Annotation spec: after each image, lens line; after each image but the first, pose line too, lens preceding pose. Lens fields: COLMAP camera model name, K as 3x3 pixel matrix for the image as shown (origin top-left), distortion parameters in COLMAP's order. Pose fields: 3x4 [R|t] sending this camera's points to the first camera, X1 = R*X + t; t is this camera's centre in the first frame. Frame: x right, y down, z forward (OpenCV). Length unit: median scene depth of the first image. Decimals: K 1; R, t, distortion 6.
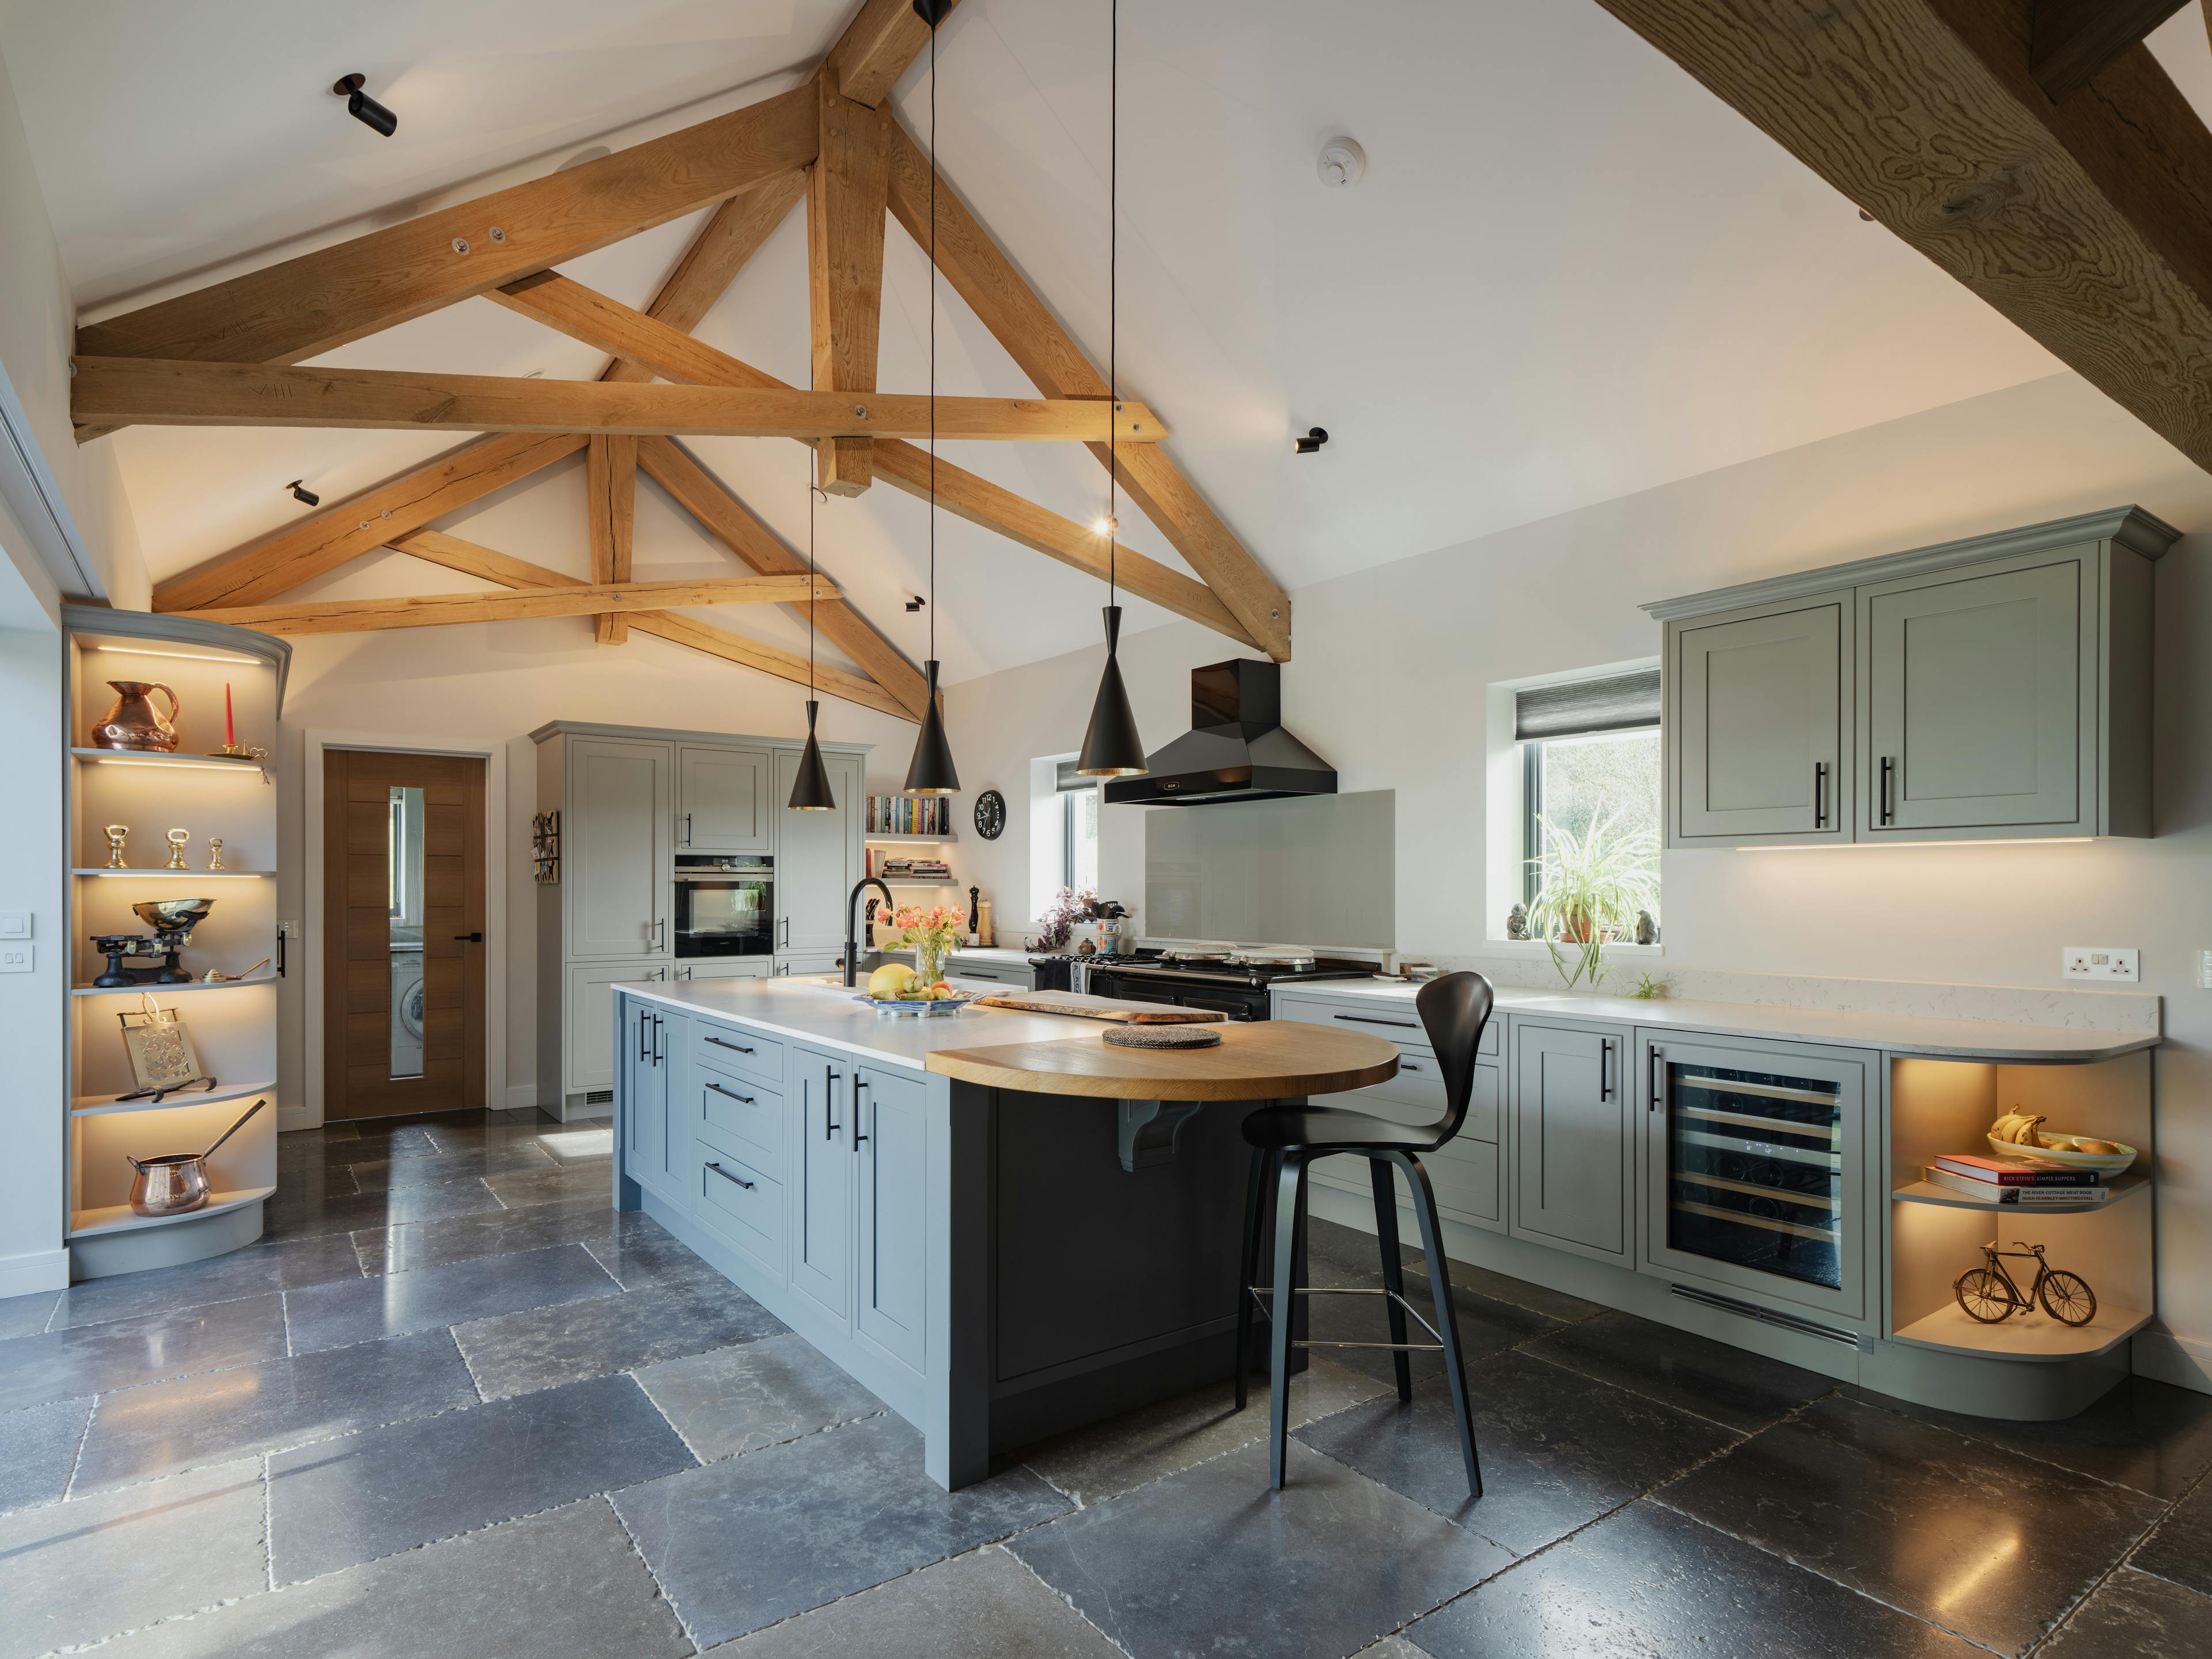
lens RADIAL K [[1306.8, 0, 1102.2], [0, 1306.8, 867.1], [0, 0, 1]] dist [0.002022, -0.000787]
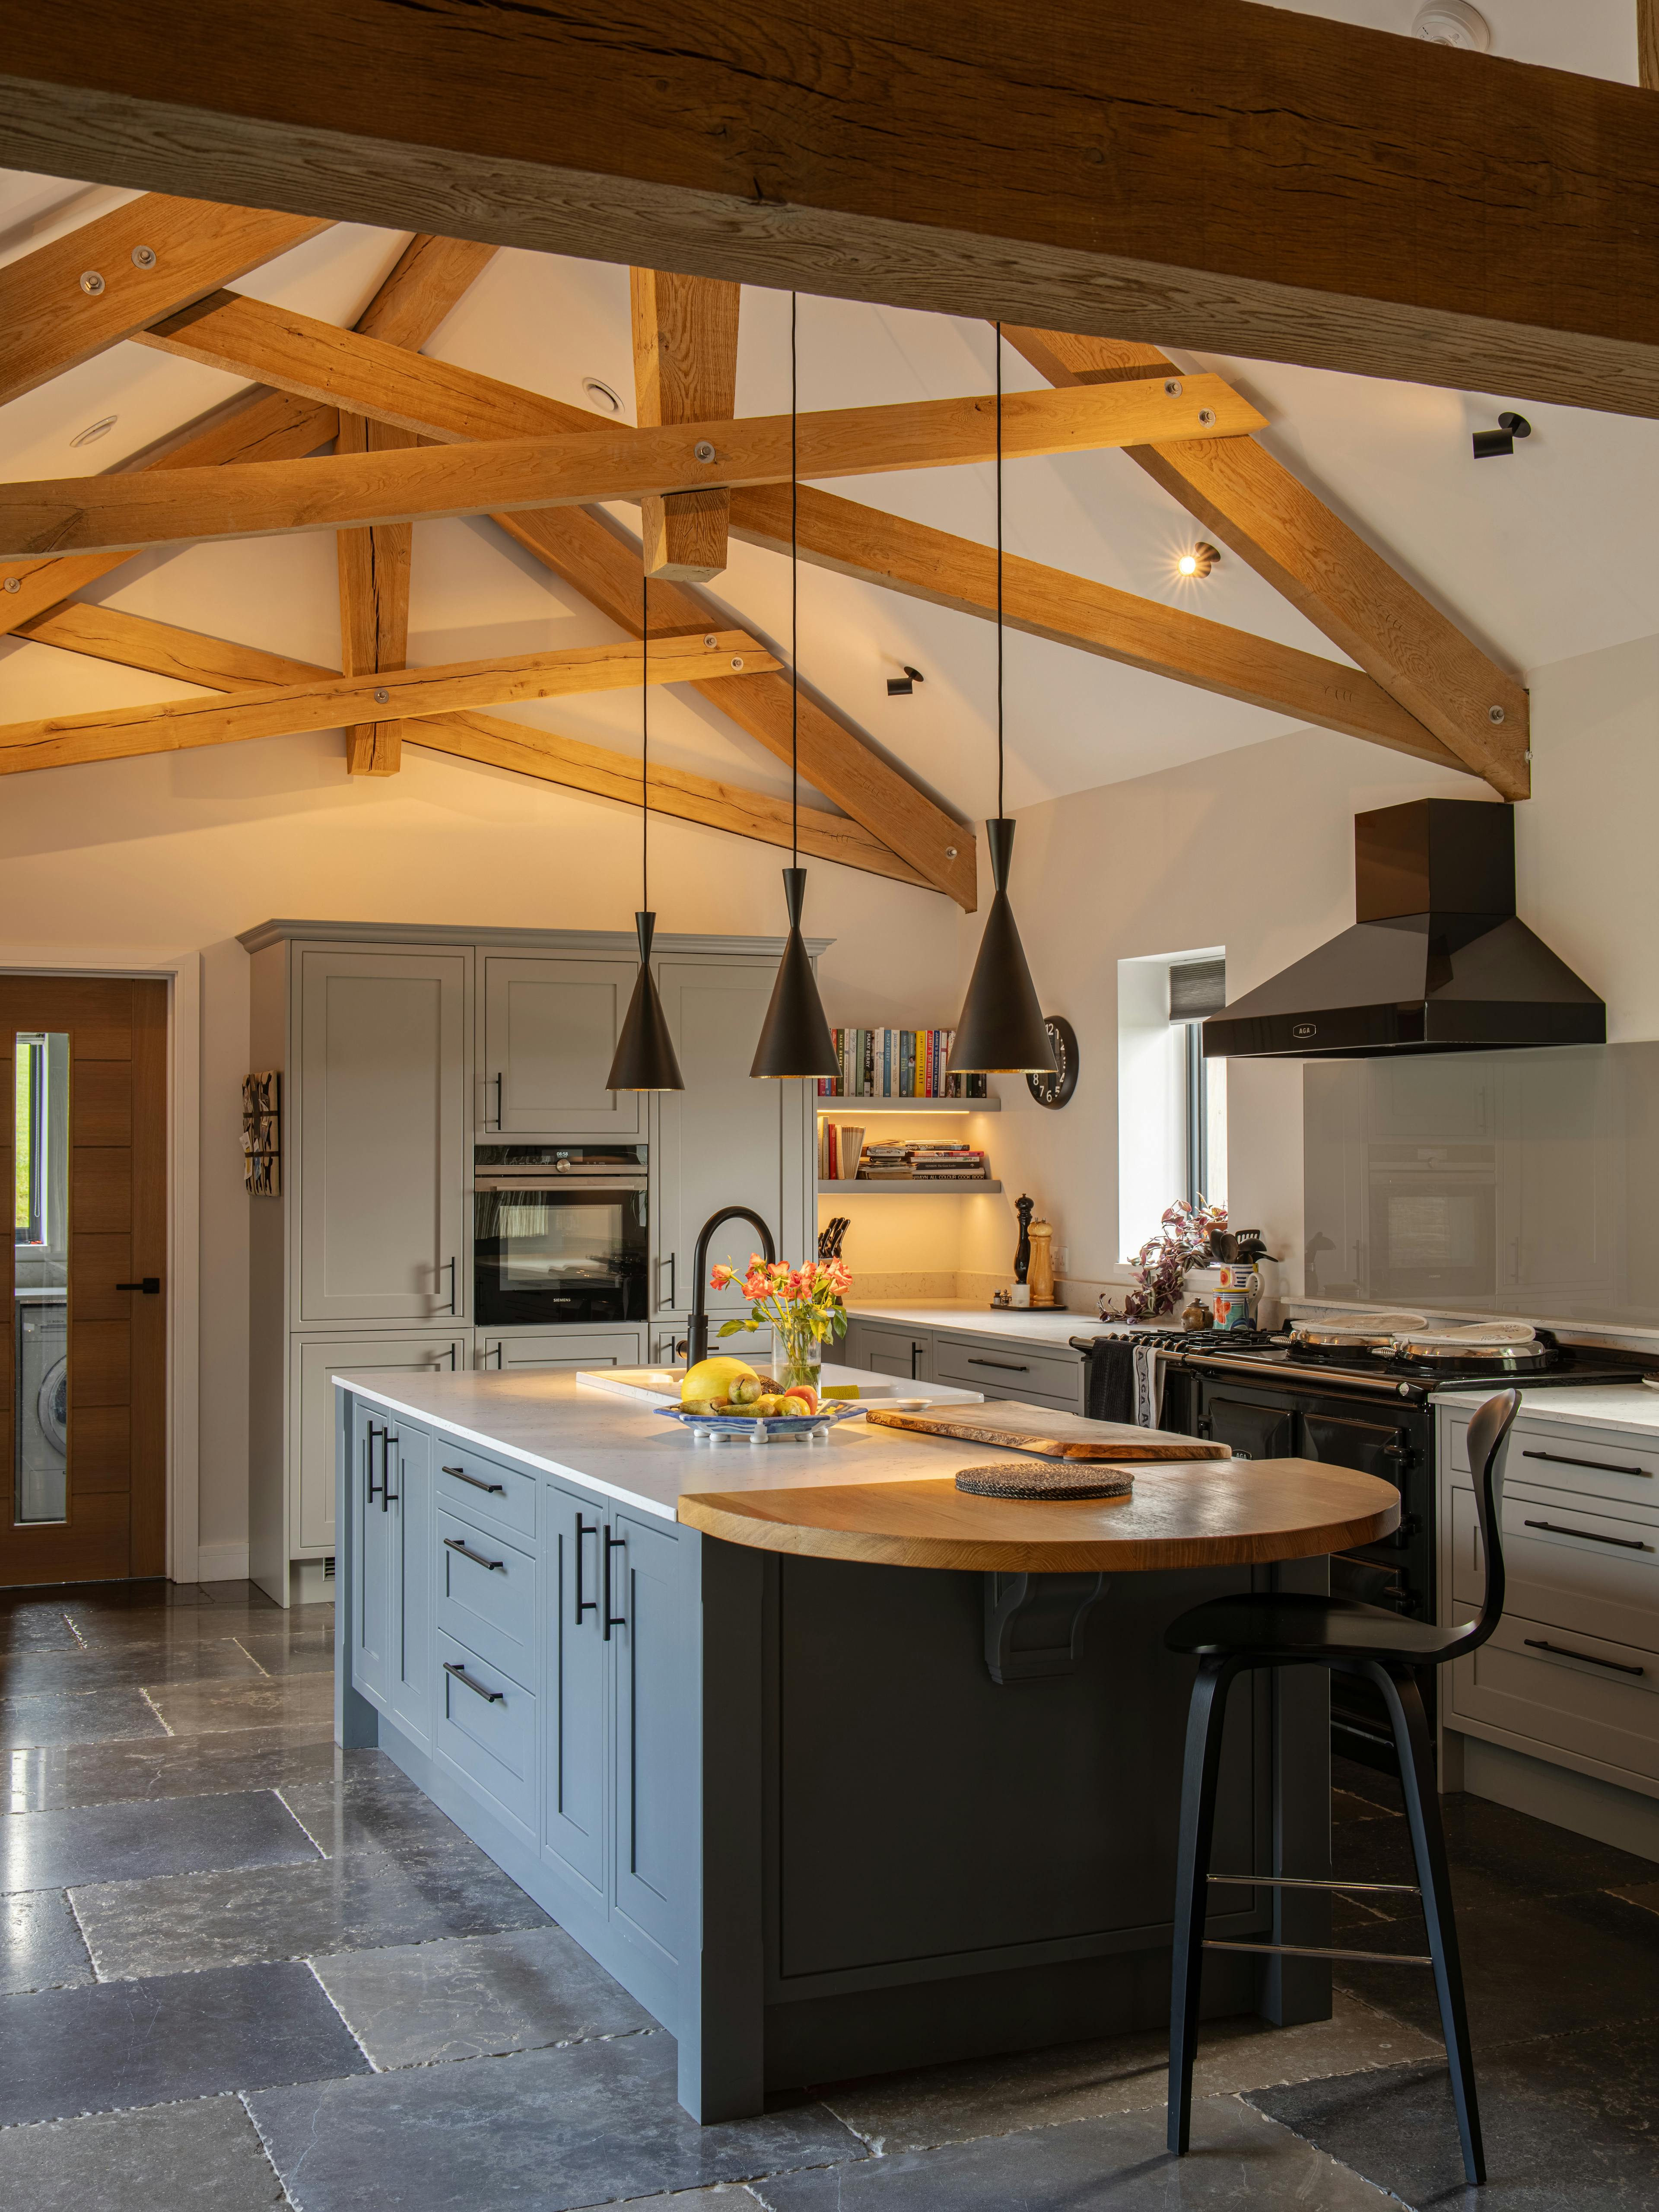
lens RADIAL K [[2466.1, 0, 829.5], [0, 2466.1, 1106.0], [0, 0, 1]] dist [-0.051166, 0.099807]
pose [[0.983608, -0.005027, -0.180252, 0.075653], [0.001360, 0.999790, -0.020462, -0.016068], [0.180317, 0.019882, 0.983408, -0.115257]]
